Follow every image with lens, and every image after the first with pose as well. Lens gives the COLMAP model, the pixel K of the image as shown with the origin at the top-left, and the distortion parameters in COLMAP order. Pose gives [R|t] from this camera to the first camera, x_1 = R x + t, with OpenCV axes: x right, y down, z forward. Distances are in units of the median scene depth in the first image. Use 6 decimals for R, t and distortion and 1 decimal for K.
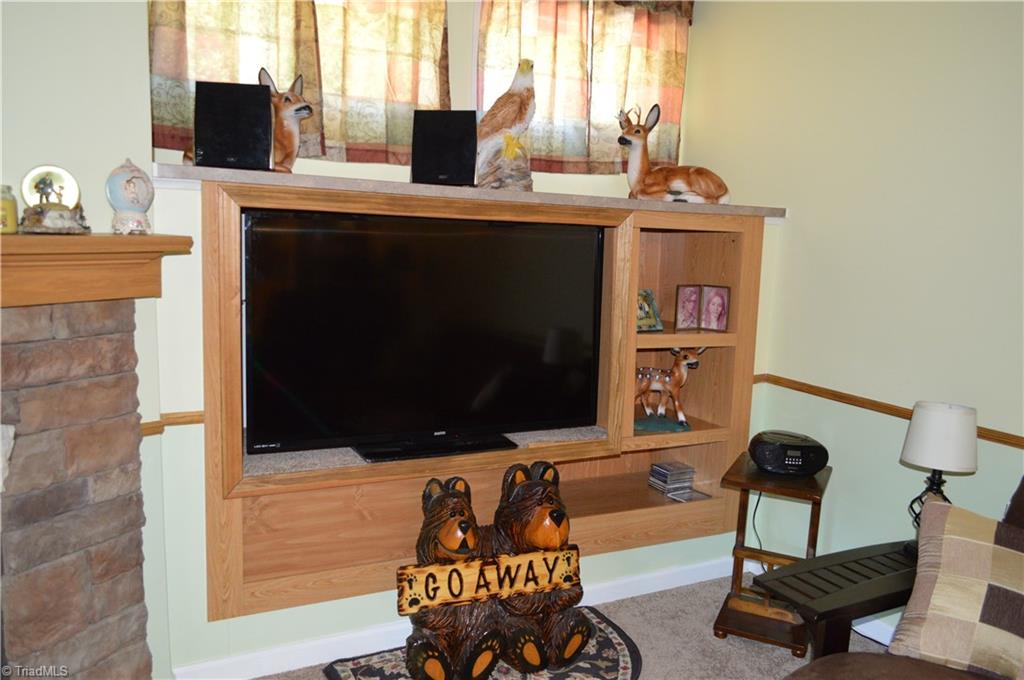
lens RADIAL K [[806.8, 0, 513.0], [0, 806.8, 337.3], [0, 0, 1]] dist [-0.016372, 0.001987]
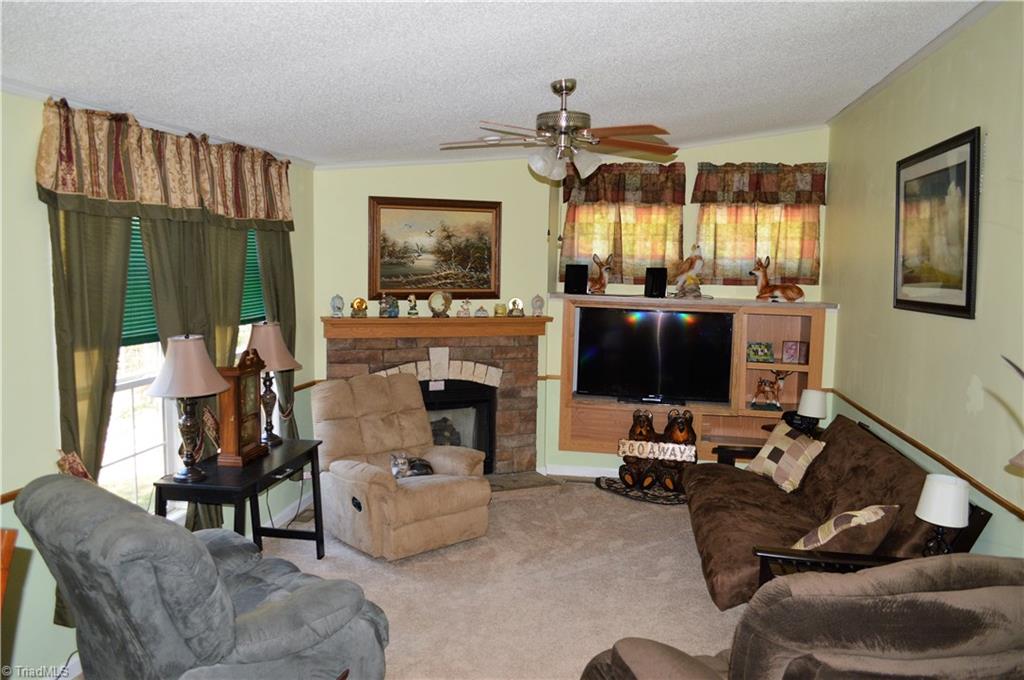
lens RADIAL K [[806.8, 0, 508.6], [0, 806.8, 342.7], [0, 0, 1]] dist [-0.016372, 0.001987]
pose [[0.796452, 0.038158, -0.603496, 1.414091], [-0.075672, 0.996451, -0.036863, 0.109196], [0.599948, 0.075027, 0.796513, -1.679902]]
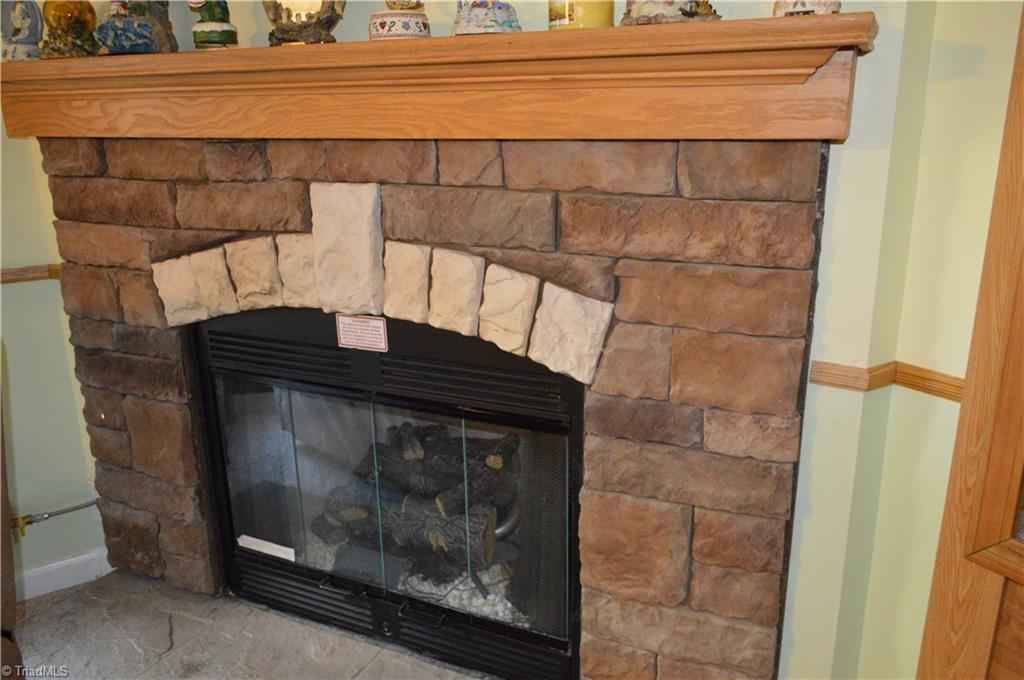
lens RADIAL K [[806.8, 0, 511.7], [0, 806.8, 348.1], [0, 0, 1]] dist [-0.016372, 0.001987]
pose [[0.068914, 0.241734, -0.967892, 0.104657], [-0.124568, 0.964691, 0.232065, -0.013888], [0.989815, 0.104576, 0.096593, 0.751104]]
